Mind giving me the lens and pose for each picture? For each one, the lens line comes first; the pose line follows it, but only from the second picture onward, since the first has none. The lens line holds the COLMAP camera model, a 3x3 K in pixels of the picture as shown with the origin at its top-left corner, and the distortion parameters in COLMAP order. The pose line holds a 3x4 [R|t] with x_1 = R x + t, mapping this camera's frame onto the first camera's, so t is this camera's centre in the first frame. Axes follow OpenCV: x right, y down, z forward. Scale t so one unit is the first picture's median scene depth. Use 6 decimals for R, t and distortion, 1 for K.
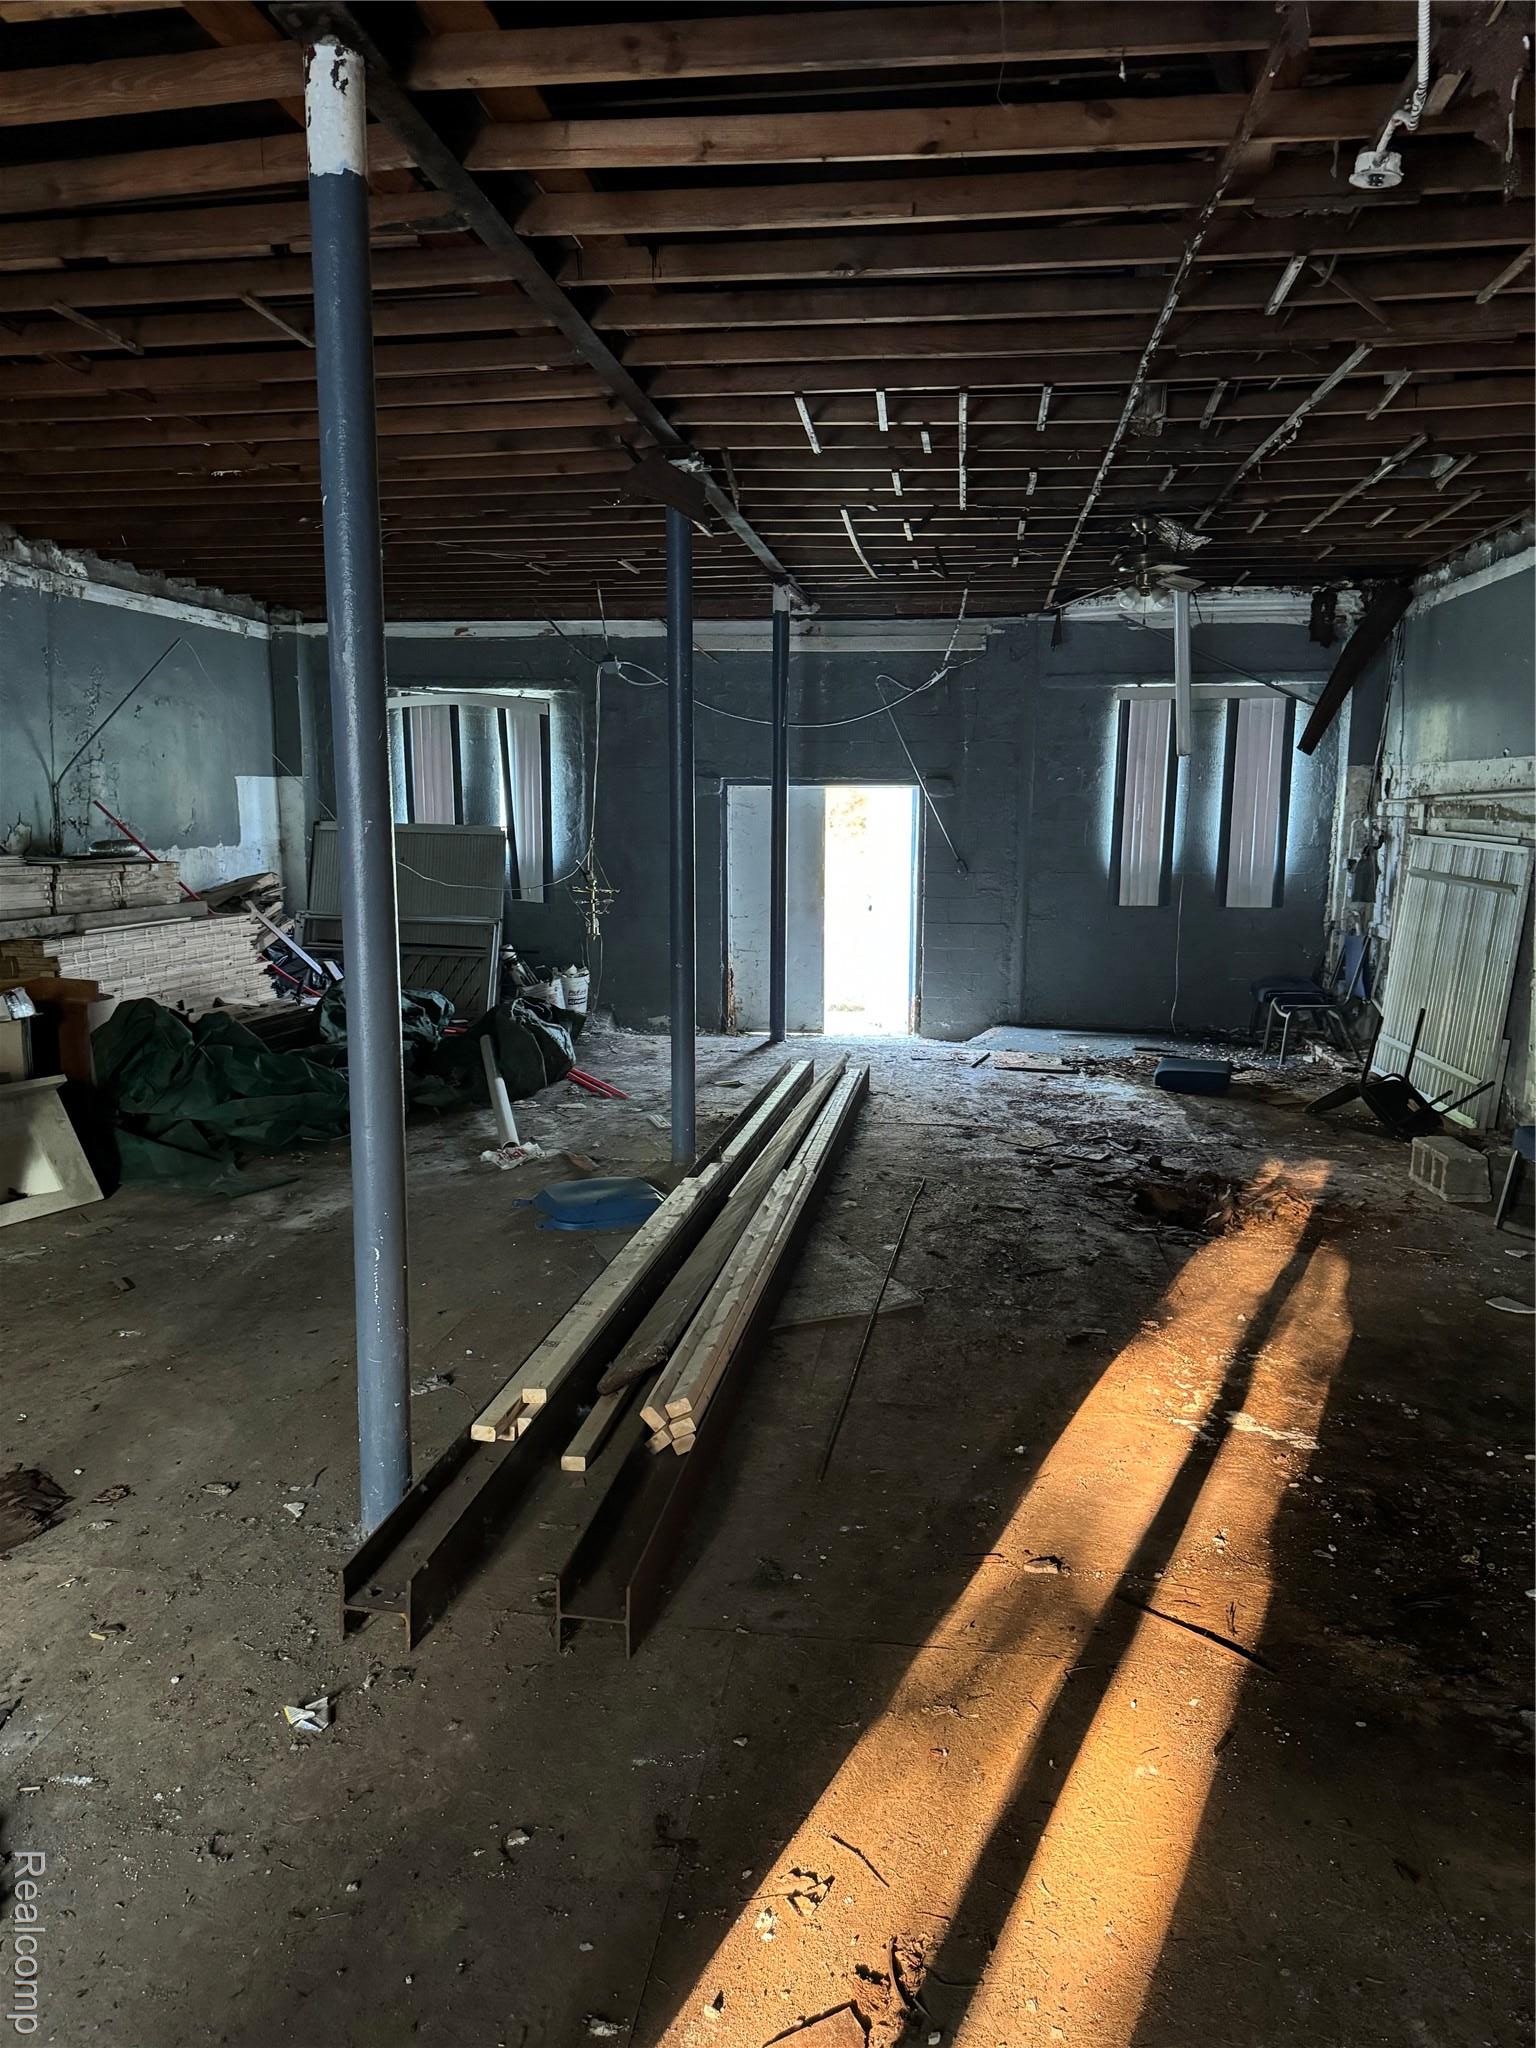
lens RADIAL K [[1458.8, 0, 762.8], [0, 1458.8, 1025.7], [0, 0, 1]] dist [0.062533, -0.062281]
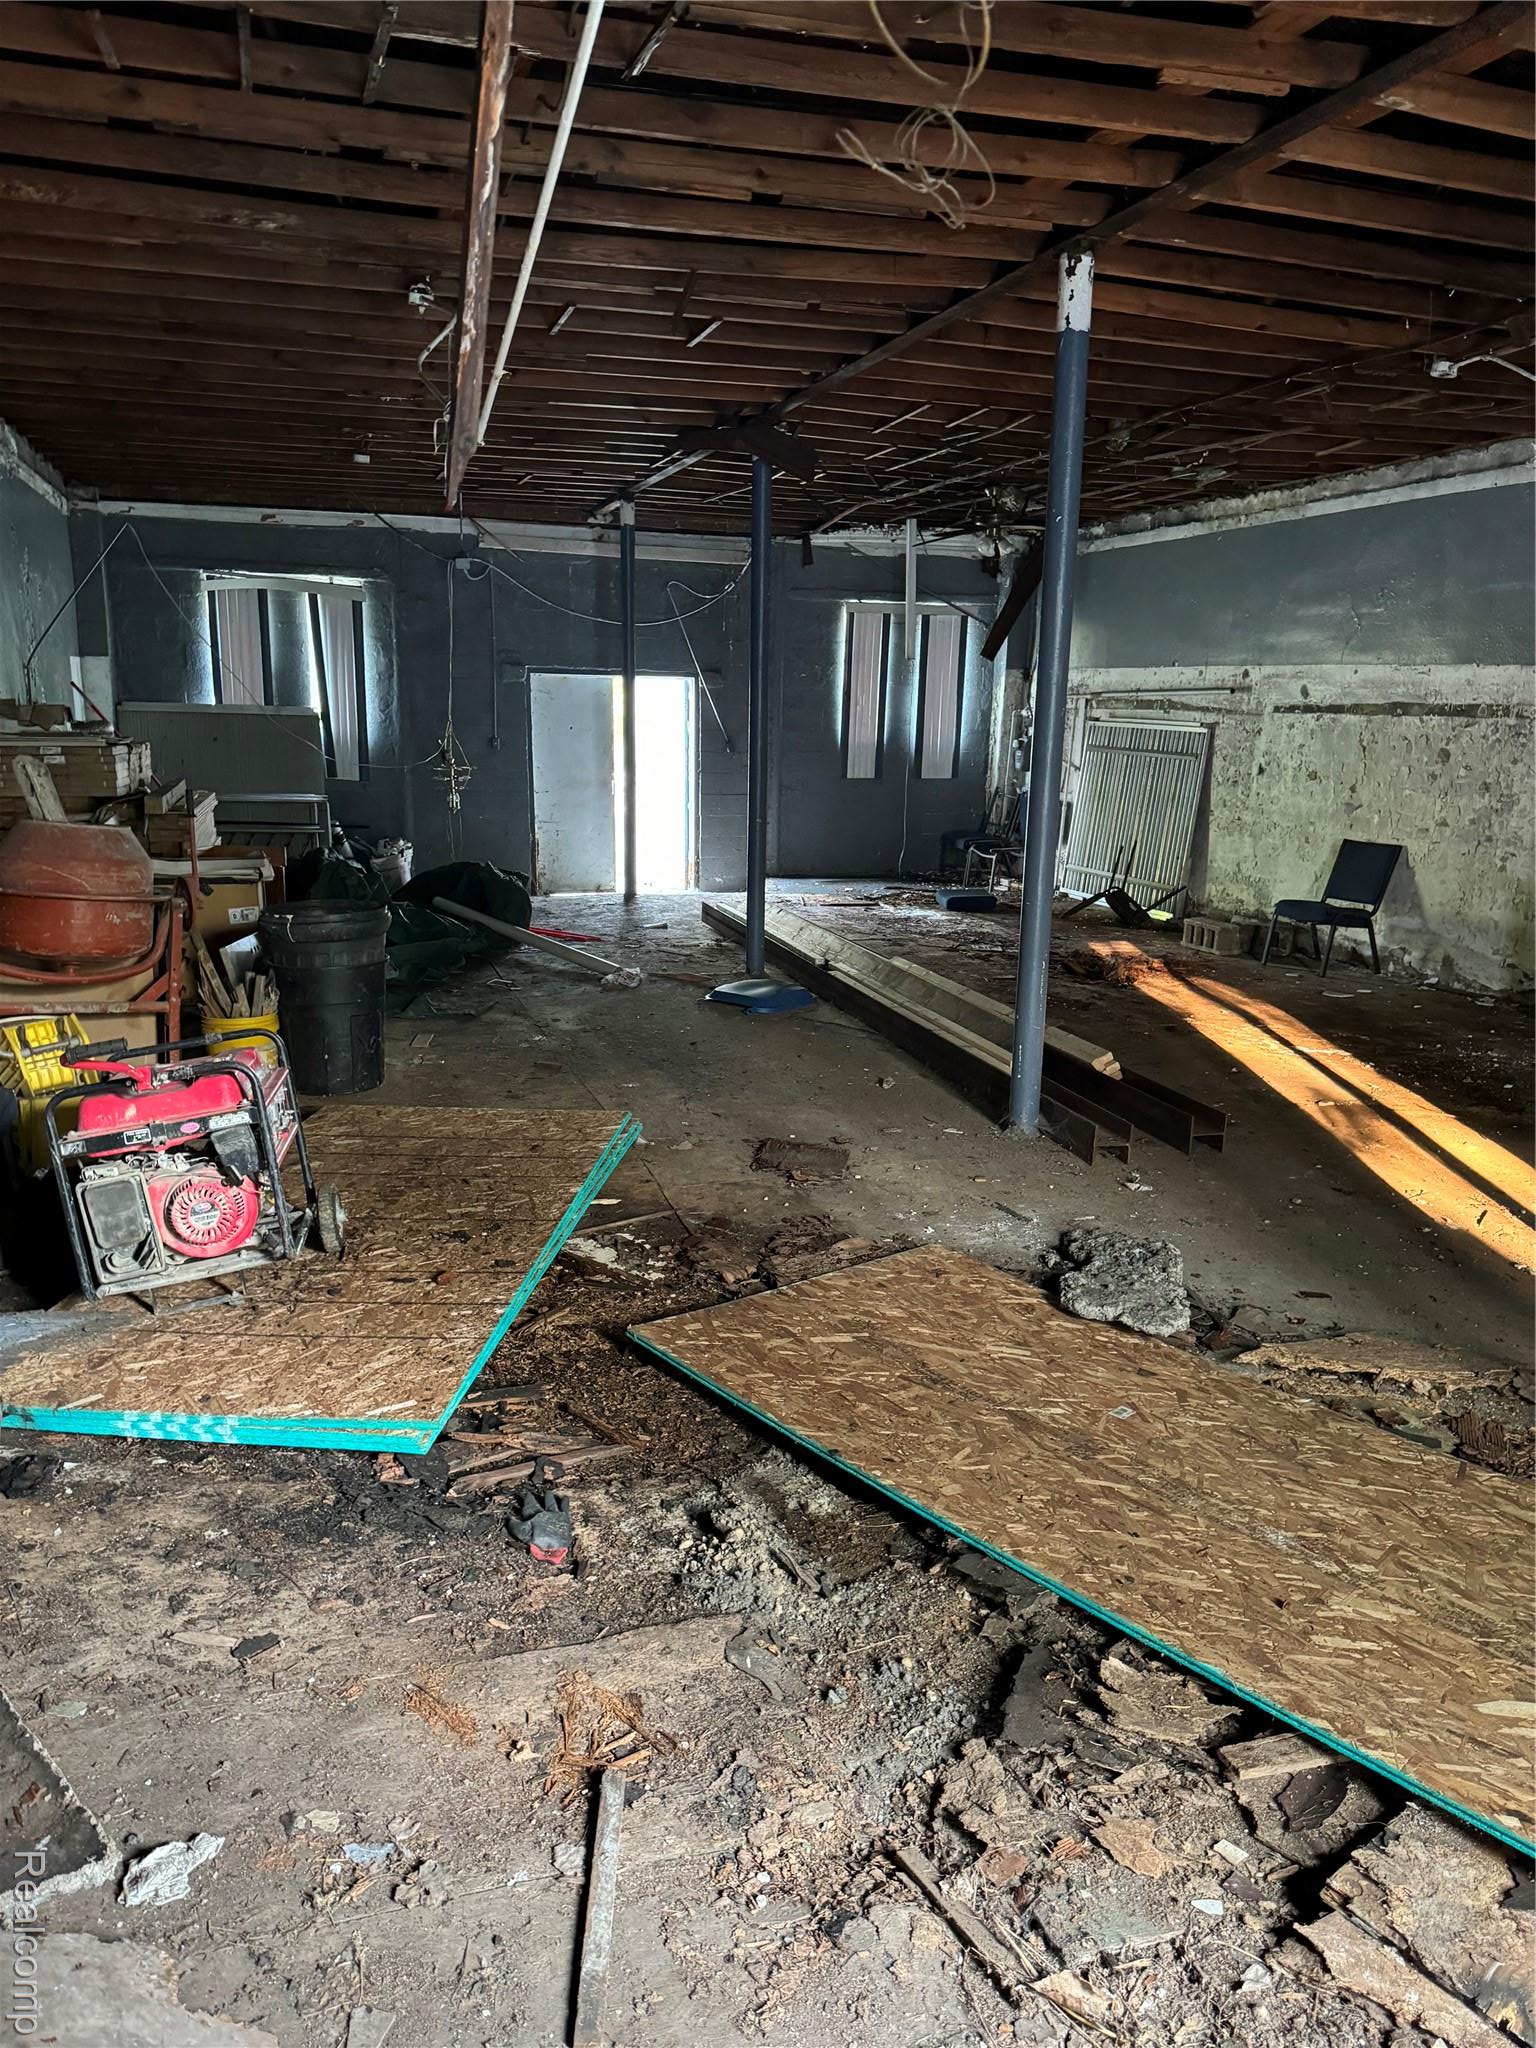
lens RADIAL K [[1458.8, 0, 773.4], [0, 1458.8, 1022.2], [0, 0, 1]] dist [0.062533, -0.062281]
pose [[0.900727, -0.085182, 0.425951, -0.642432], [0.053612, 0.994887, 0.085589, 0.029625], [-0.431064, -0.054256, 0.900689, -0.206444]]
